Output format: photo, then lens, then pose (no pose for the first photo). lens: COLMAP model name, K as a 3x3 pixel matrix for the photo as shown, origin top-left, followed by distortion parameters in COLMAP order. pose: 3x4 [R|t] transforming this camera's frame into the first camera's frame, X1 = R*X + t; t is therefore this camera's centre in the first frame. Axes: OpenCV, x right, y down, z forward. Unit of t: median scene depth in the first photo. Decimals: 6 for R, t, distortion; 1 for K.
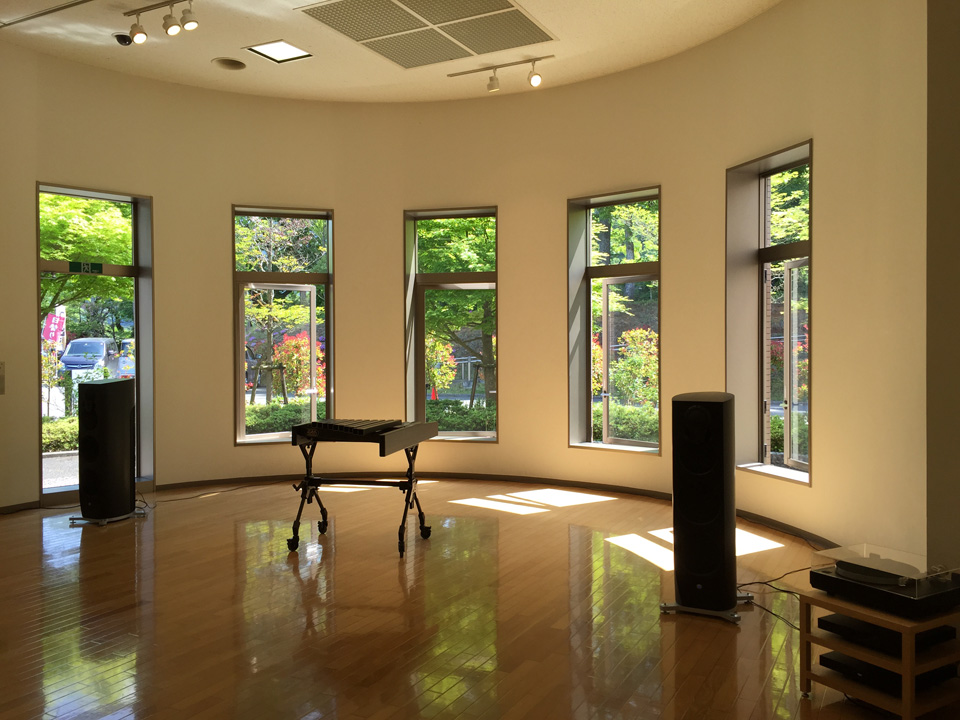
lens RADIAL K [[810.5, 0, 480.0], [0, 810.5, 360.0], [0, 0, 1]] dist [0.076197, -0.101604]
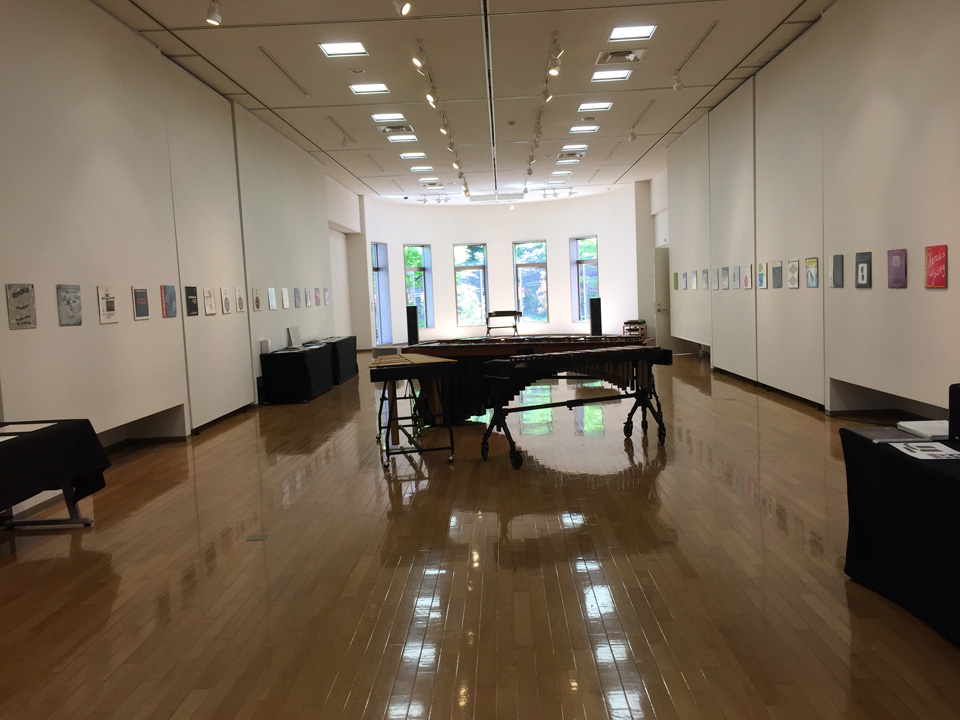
lens RADIAL K [[810.5, 0, 480.0], [0, 810.5, 360.0], [0, 0, 1]] dist [0.076197, -0.101604]
pose [[0.891384, -0.074114, 0.447148, -1.620590], [0.048059, 0.996434, 0.069352, 0.029830], [-0.450693, -0.040330, 0.891768, -1.943401]]
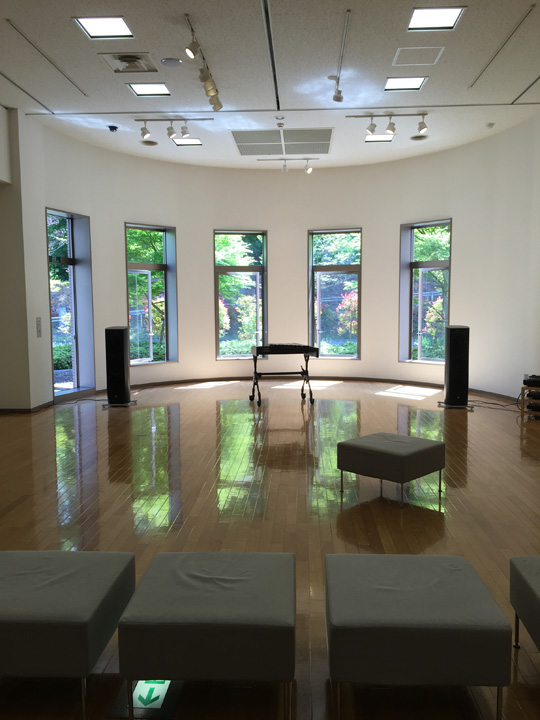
lens RADIAL K [[607.9, 0, 270.0], [0, 607.9, 360.0], [0, 0, 1]] dist [0.076197, -0.101604]
pose [[0.903699, -0.040881, 0.426212, -0.701098], [0.009271, 0.997066, 0.075978, -0.001980], [-0.428068, -0.064710, 0.901427, -0.327084]]
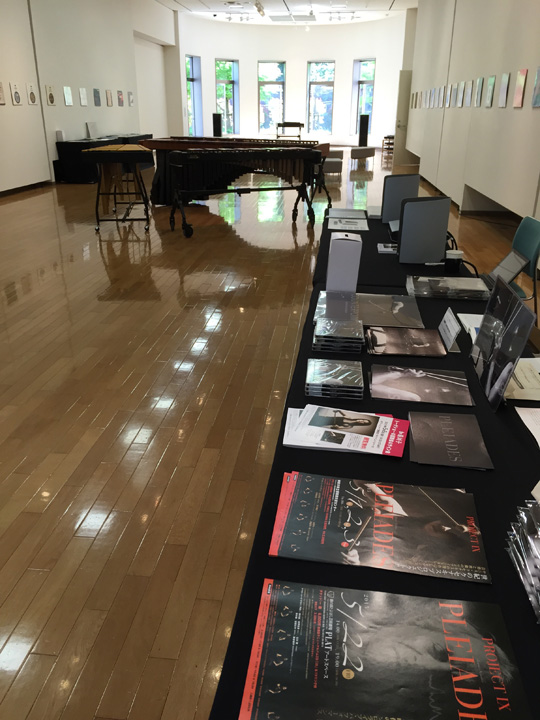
lens RADIAL K [[607.9, 0, 270.0], [0, 607.9, 360.0], [0, 0, 1]] dist [0.076197, -0.101604]
pose [[0.923851, -0.136898, 0.357434, -1.423896], [-0.003208, 0.931046, 0.364887, 0.051946], [-0.382740, -0.338248, 0.859708, -2.063014]]
